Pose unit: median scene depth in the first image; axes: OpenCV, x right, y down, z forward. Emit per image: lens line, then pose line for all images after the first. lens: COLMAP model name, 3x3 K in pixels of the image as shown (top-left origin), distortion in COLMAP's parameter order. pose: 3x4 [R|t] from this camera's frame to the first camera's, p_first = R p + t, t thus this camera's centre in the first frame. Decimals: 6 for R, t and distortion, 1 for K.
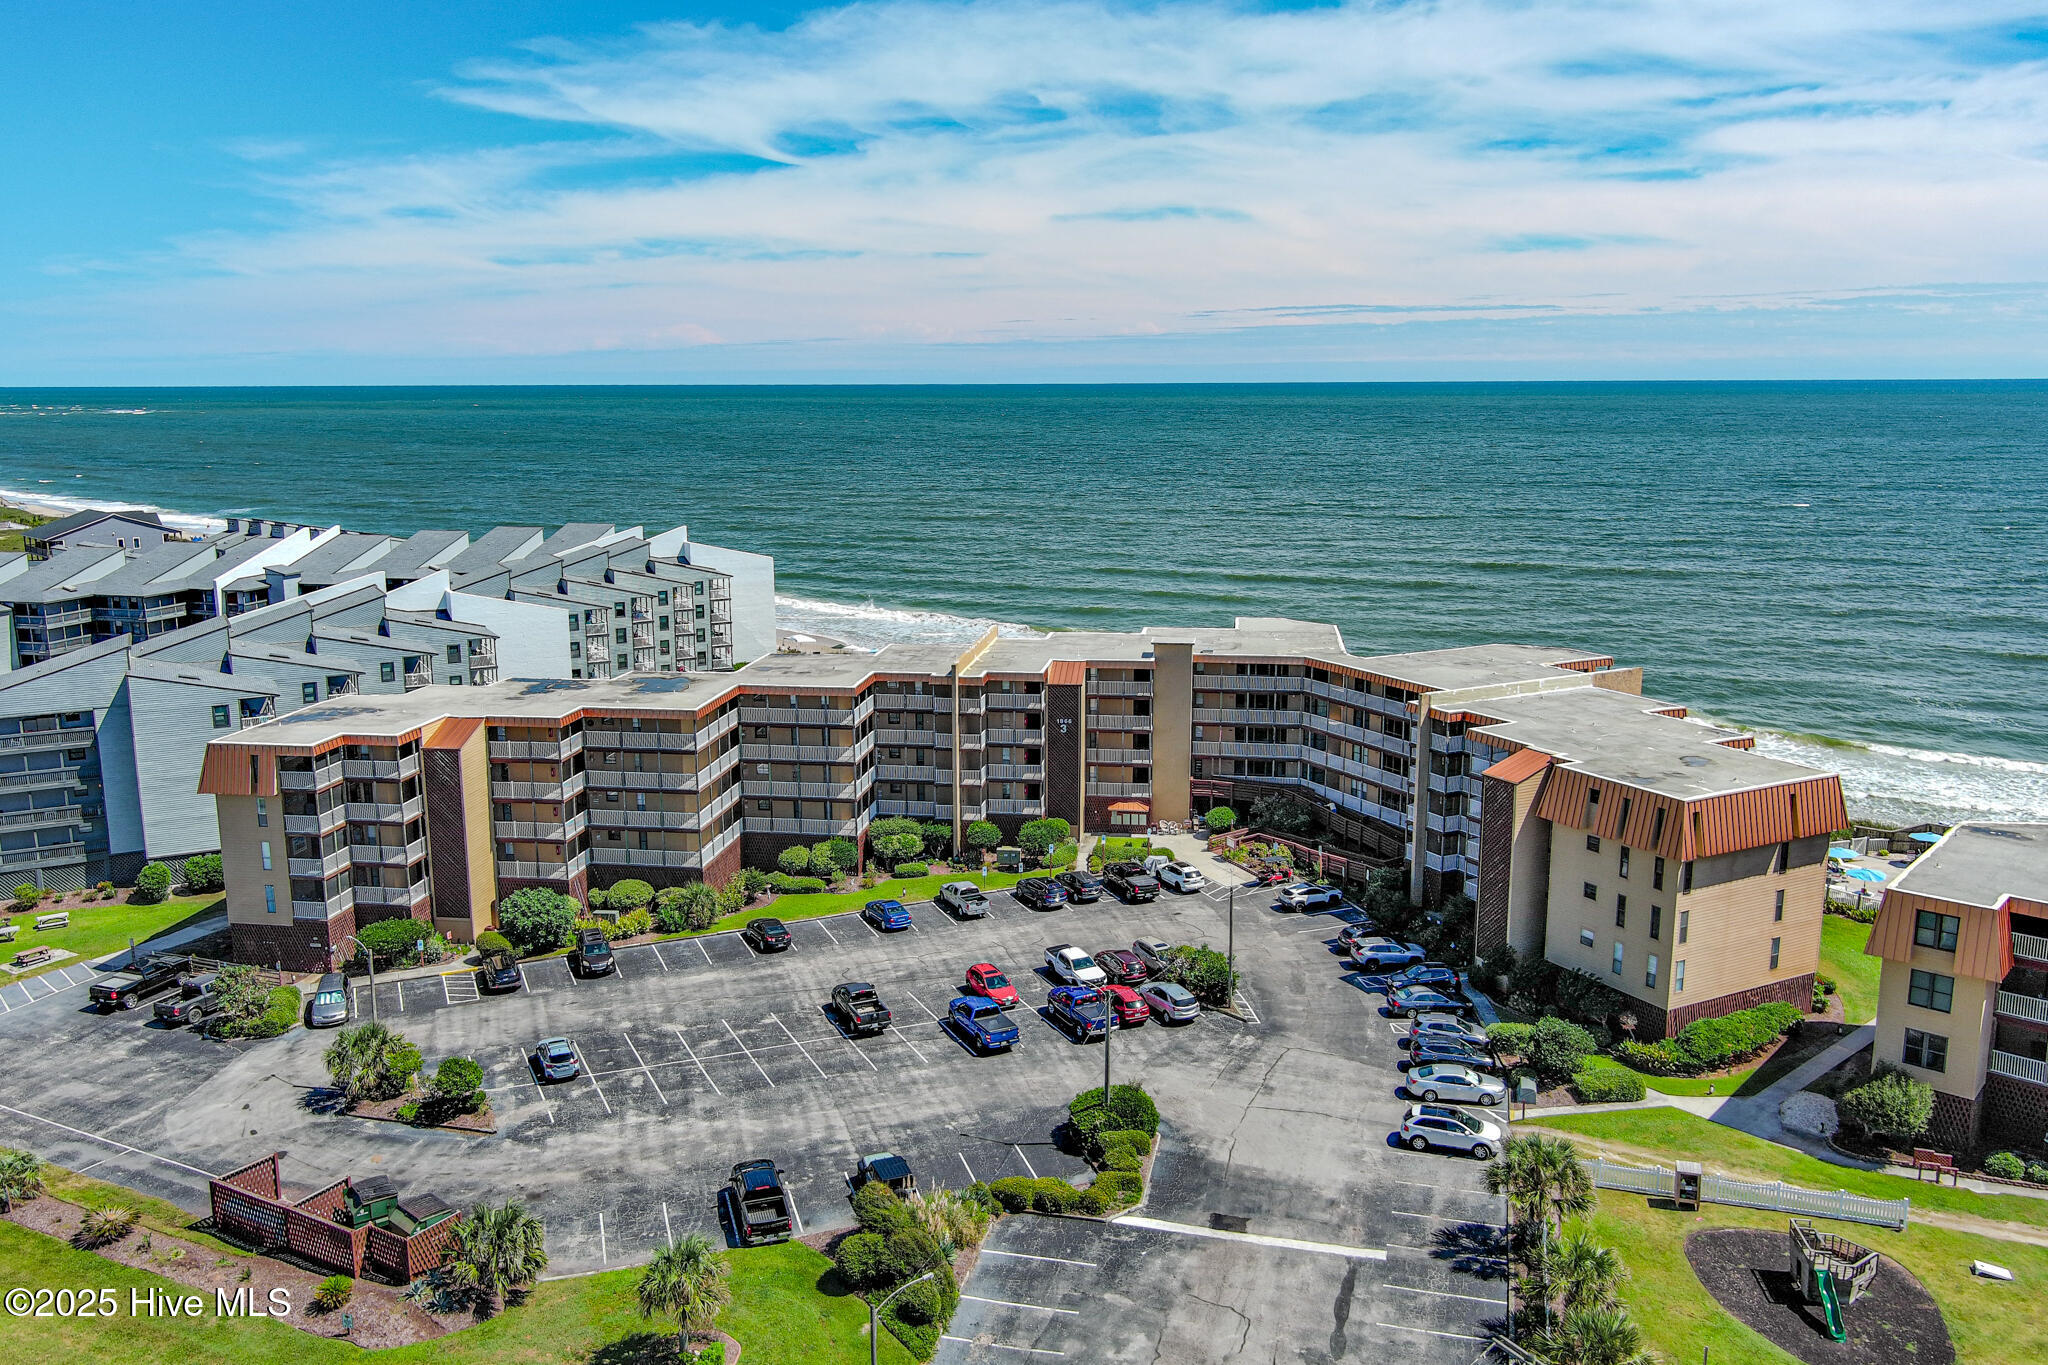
lens RADIAL K [[1624.4, 0, 1016.1], [0, 1624.4, 675.1], [0, 0, 1]] dist [0.046350, -0.076736]
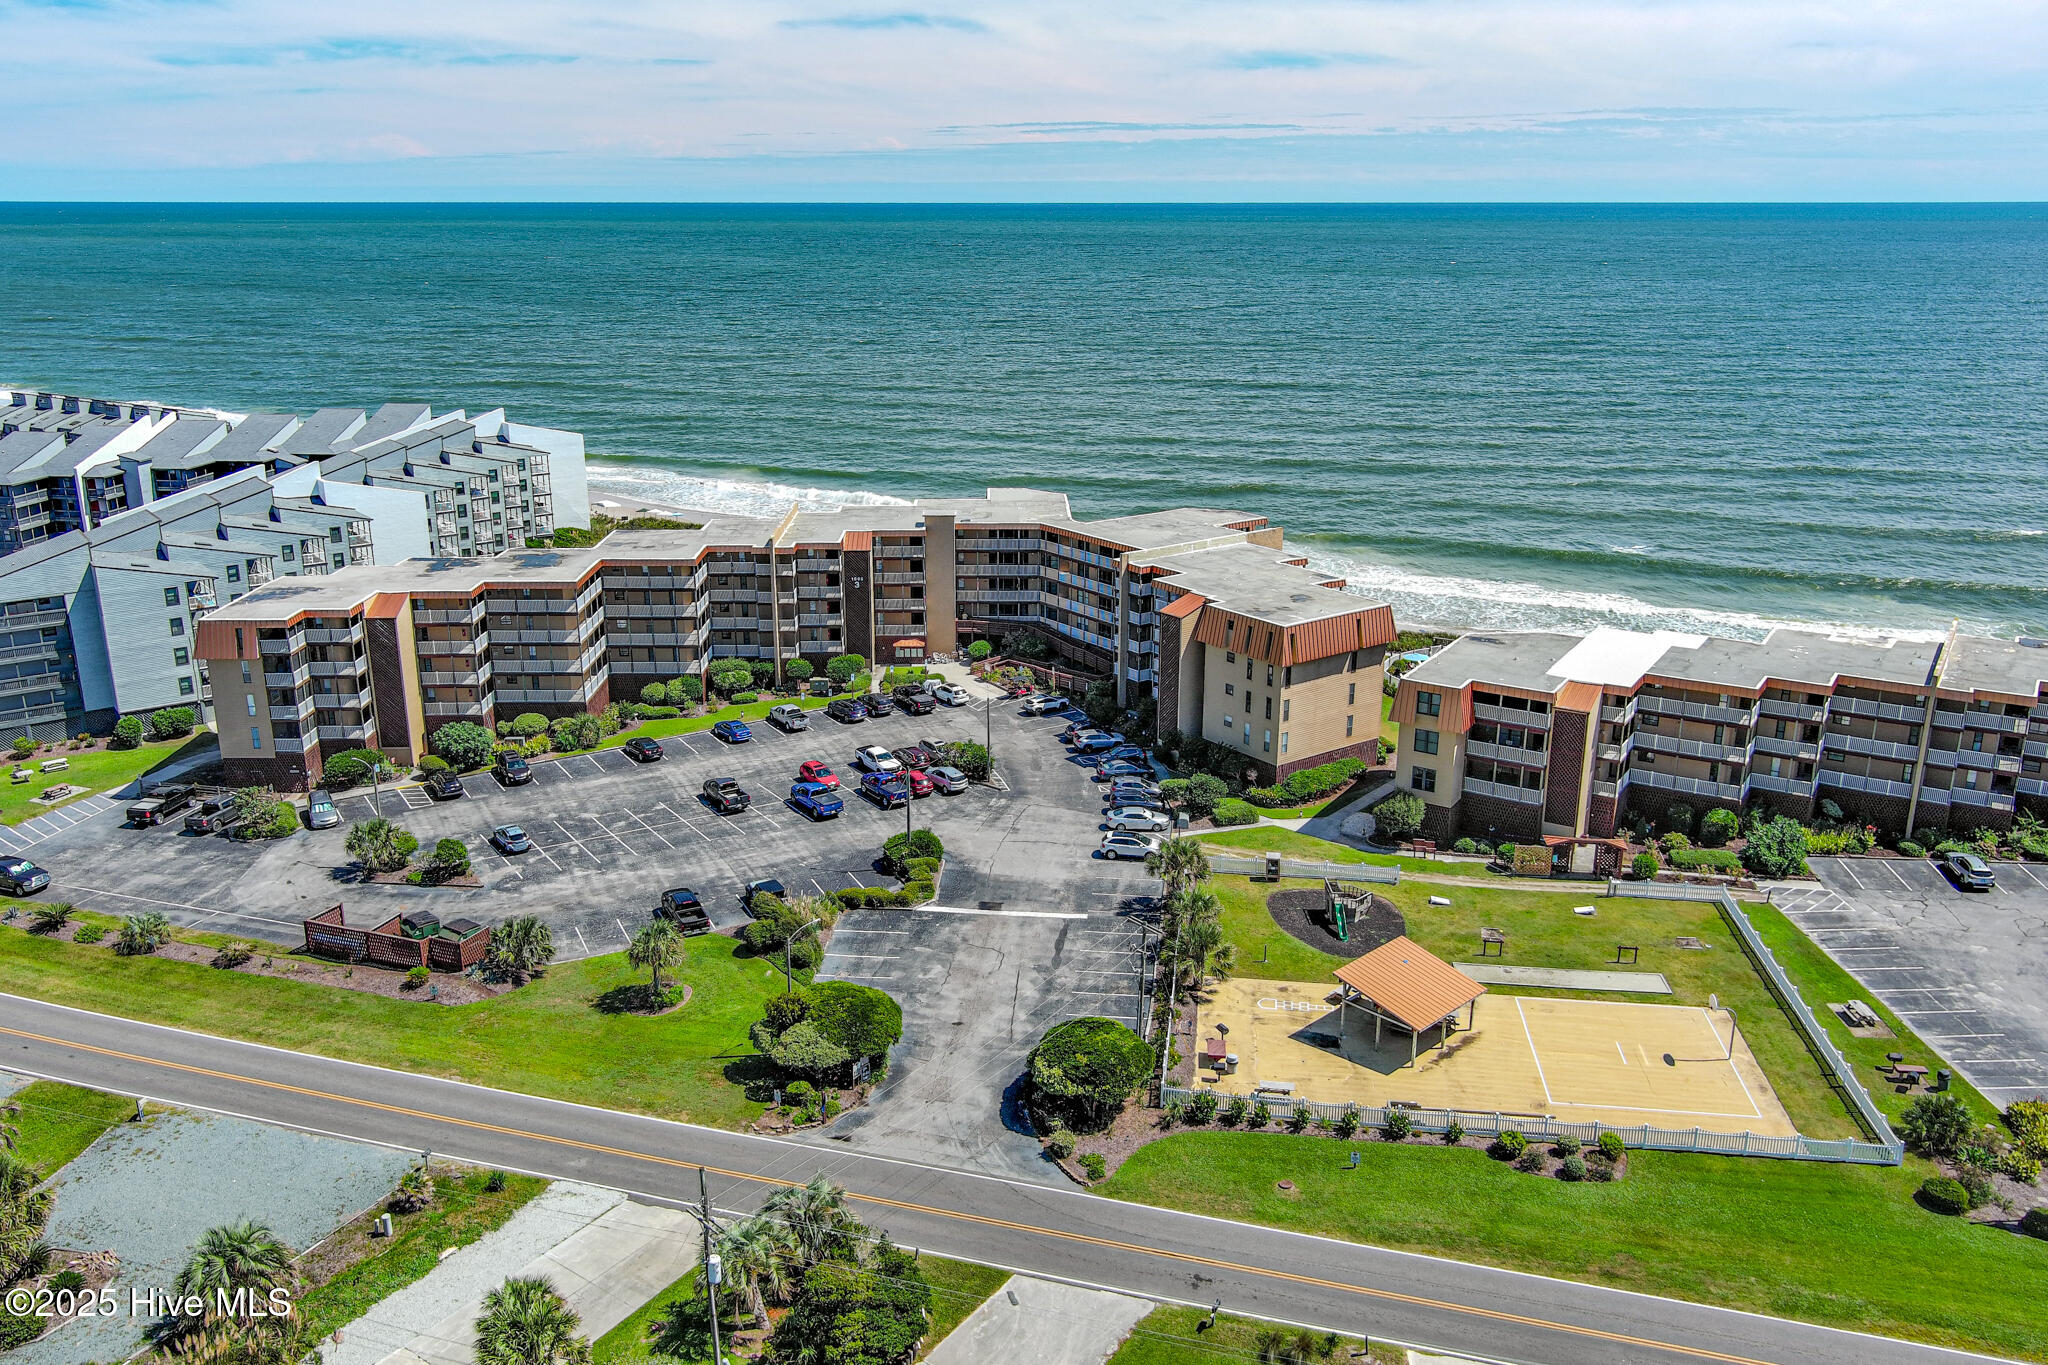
lens RADIAL K [[1624.4, 0, 1016.1], [0, 1624.4, 675.1], [0, 0, 1]] dist [0.046350, -0.076736]
pose [[0.988567, -0.039456, 0.145526, -0.045202], [0.024243, 0.994191, 0.104867, -0.034676], [-0.148818, -0.100140, 0.983781, -0.366173]]
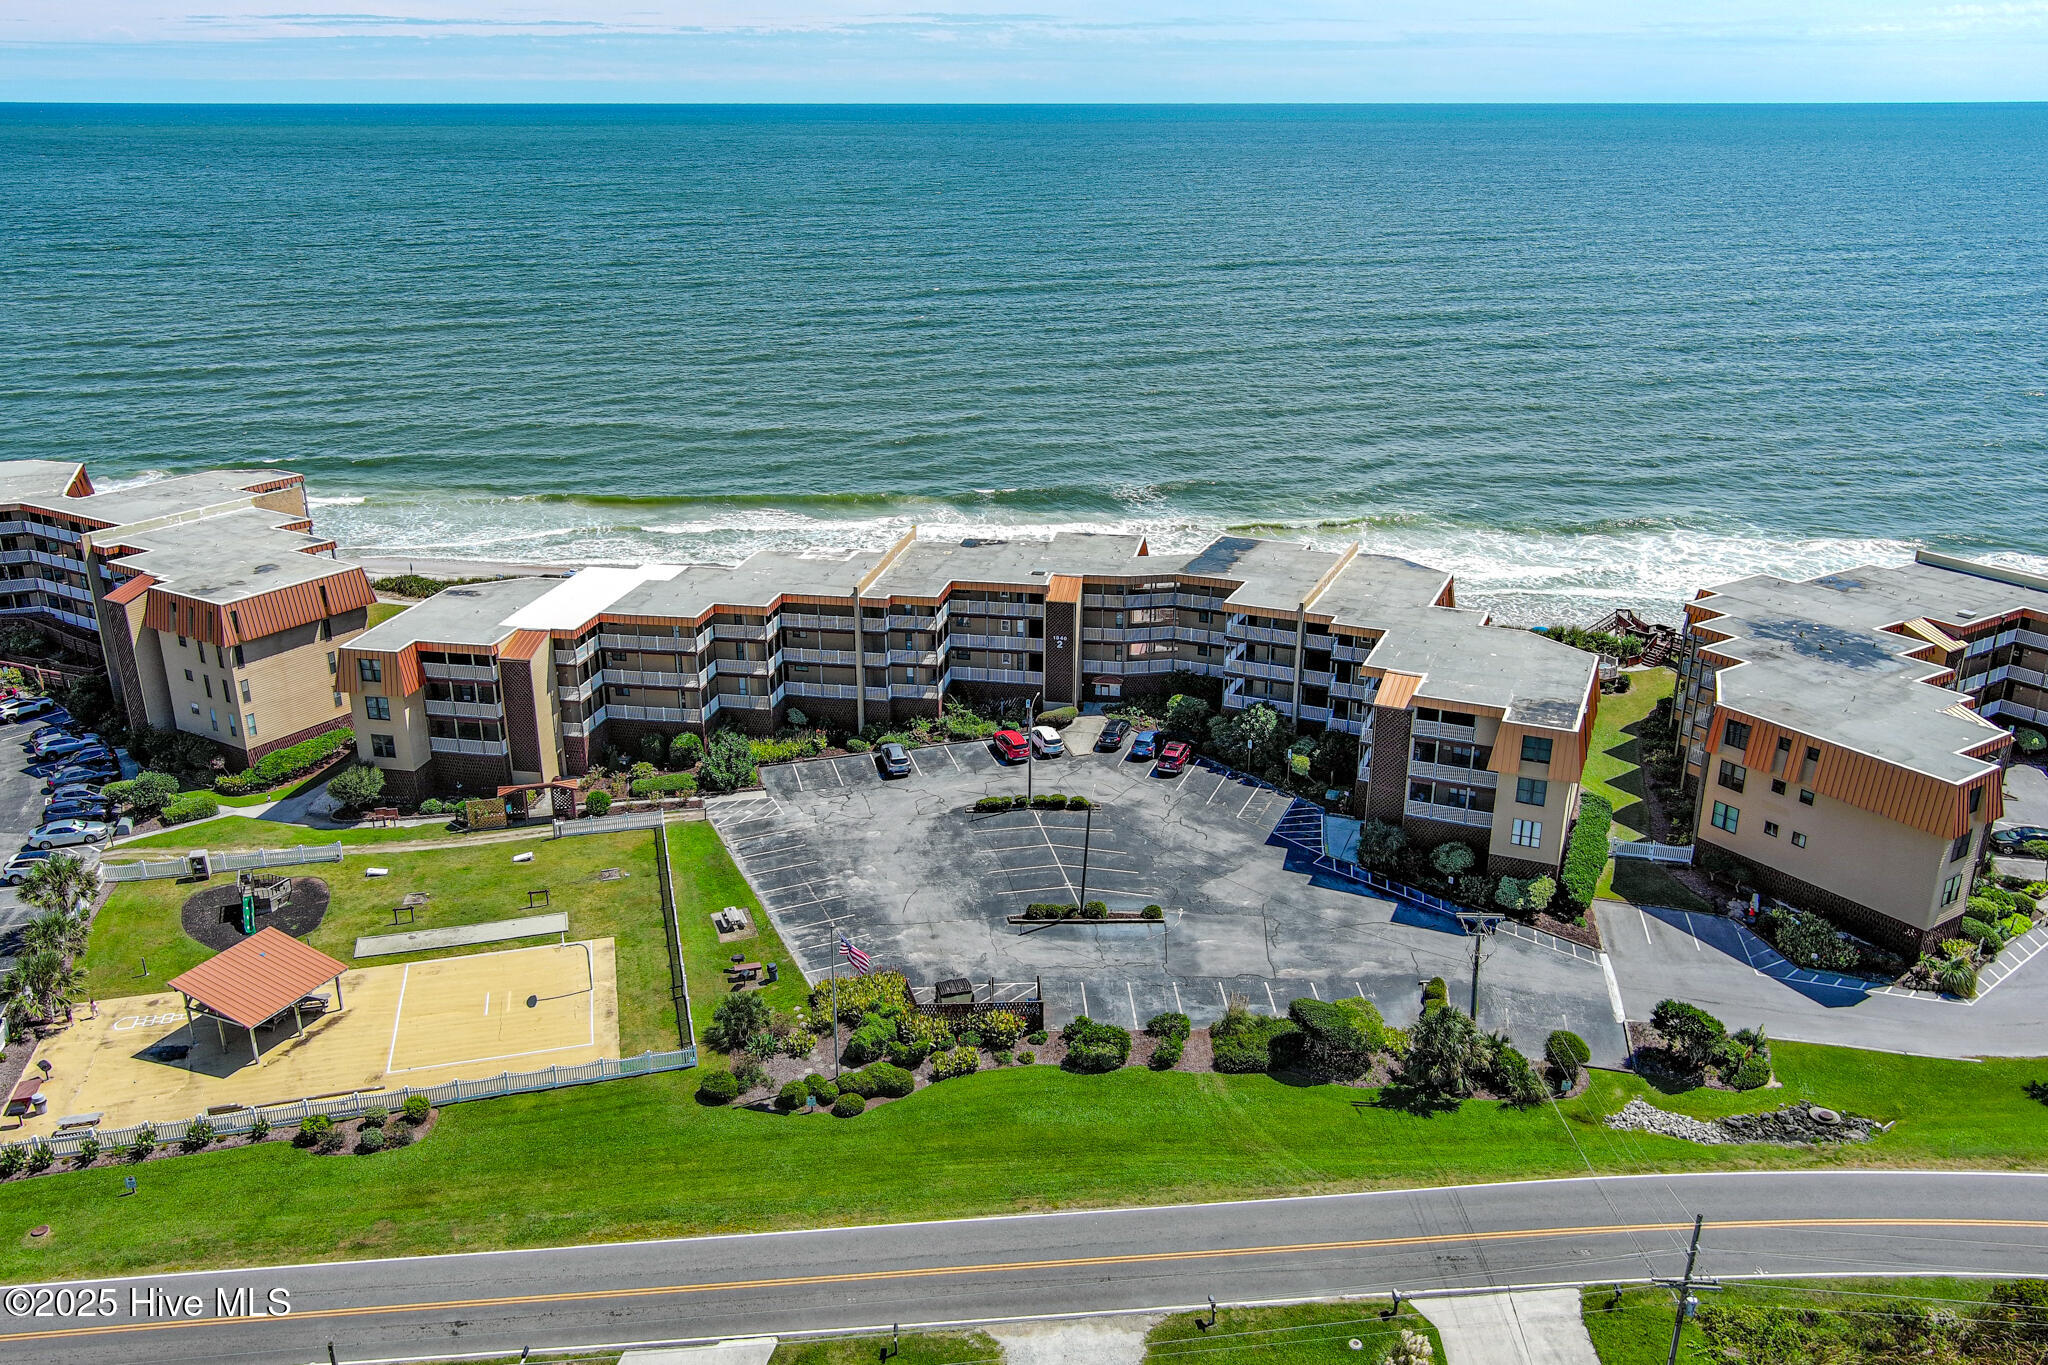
lens RADIAL K [[1624.4, 0, 1016.1], [0, 1624.4, 675.1], [0, 0, 1]] dist [0.046350, -0.076736]
pose [[0.853441, -0.170819, 0.492401, 0.241068], [0.091770, 0.979256, 0.180655, -0.046527], [-0.513046, -0.108991, 0.851413, -0.470425]]
